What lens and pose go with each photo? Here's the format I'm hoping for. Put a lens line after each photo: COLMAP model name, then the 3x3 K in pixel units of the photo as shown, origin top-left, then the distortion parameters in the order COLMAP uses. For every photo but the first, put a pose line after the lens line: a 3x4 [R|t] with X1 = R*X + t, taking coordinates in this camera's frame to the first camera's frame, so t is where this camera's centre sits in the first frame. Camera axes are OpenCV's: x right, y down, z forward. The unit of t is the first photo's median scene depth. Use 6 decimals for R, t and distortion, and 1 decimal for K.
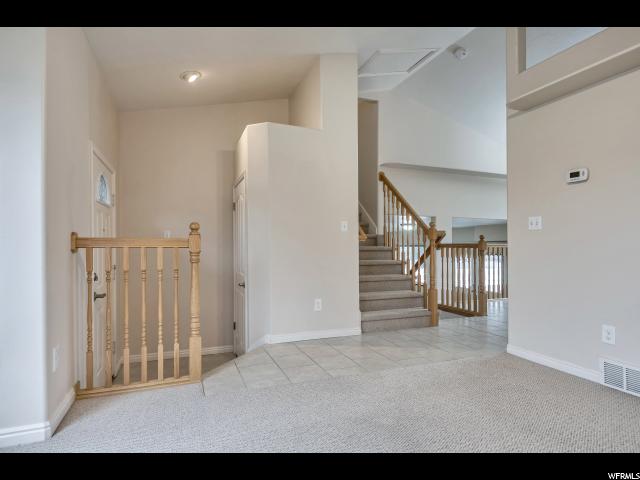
lens RADIAL K [[347.5, 0, 320.0], [0, 347.5, 240.0], [0, 0, 1]] dist [0.001252, 0.000281]
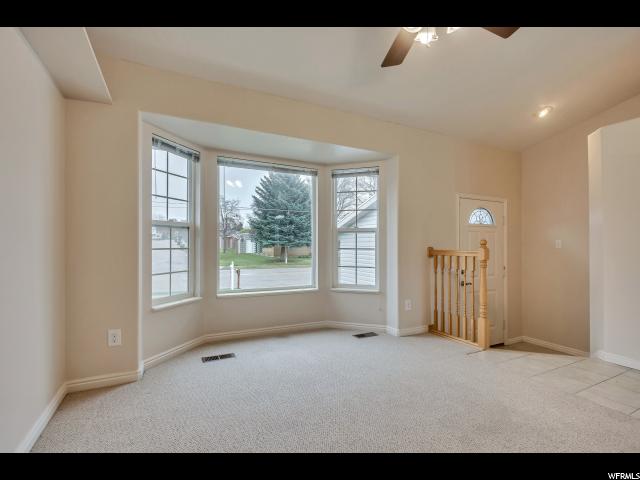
lens RADIAL K [[307.0, 0, 324.5], [0, 307.0, 242.5], [0, 0, 1]] dist [-0.001398, -0.000523]
pose [[0.090983, -0.009964, -0.995803, 0.847222], [0.011928, 0.999889, -0.008915, -0.035239], [0.995781, -0.011067, 0.091091, 0.224635]]
